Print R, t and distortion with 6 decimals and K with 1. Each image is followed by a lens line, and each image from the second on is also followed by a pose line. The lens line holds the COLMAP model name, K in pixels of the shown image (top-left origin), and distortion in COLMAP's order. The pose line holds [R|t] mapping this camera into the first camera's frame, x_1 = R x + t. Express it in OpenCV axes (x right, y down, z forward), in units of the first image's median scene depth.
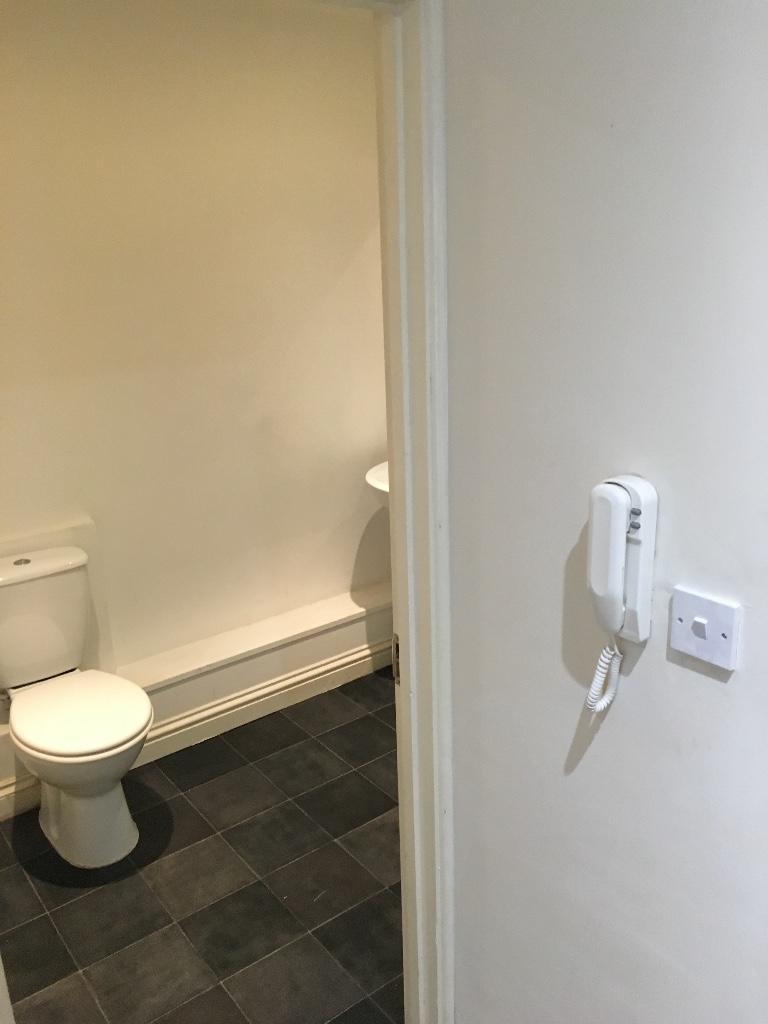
lens RADIAL K [[874.9, 0, 384.0], [0, 874.9, 512.0], [0, 0, 1]] dist [-0.002393, -0.004902]
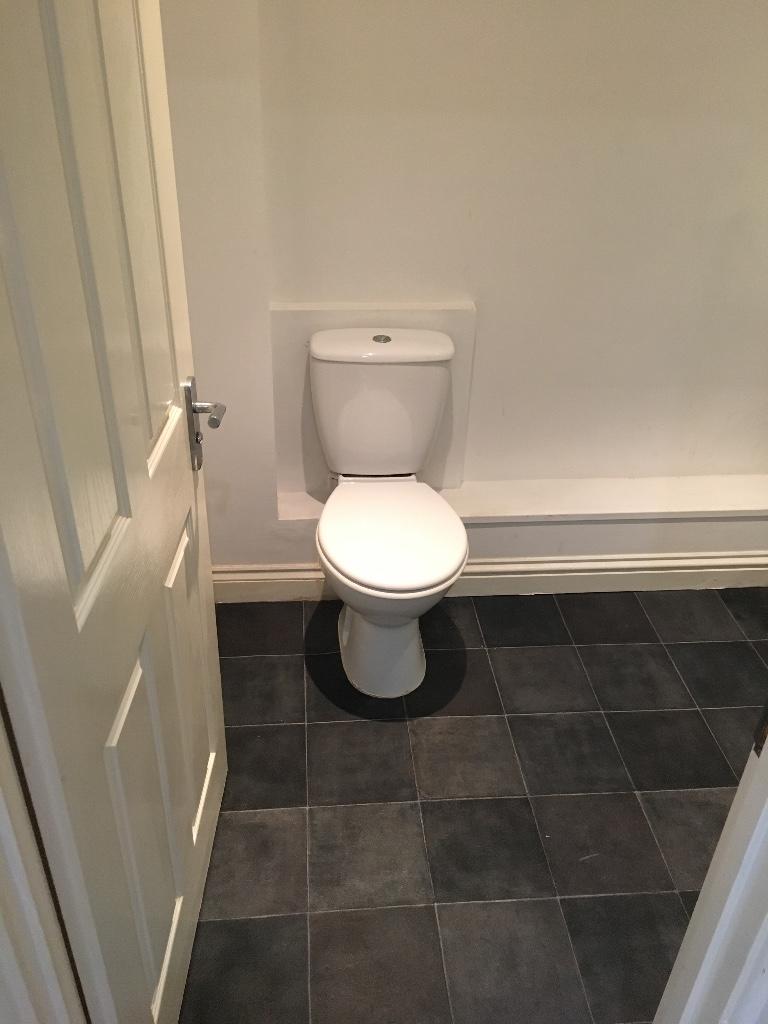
lens RADIAL K [[863.4, 0, 384.0], [0, 863.4, 512.0], [0, 0, 1]] dist [0.098696, -0.151798]
pose [[0.843560, 0.330761, -0.423088, 0.001422], [-0.214801, 0.929867, 0.298677, -0.039782], [0.492206, -0.161072, 0.855446, 0.257507]]
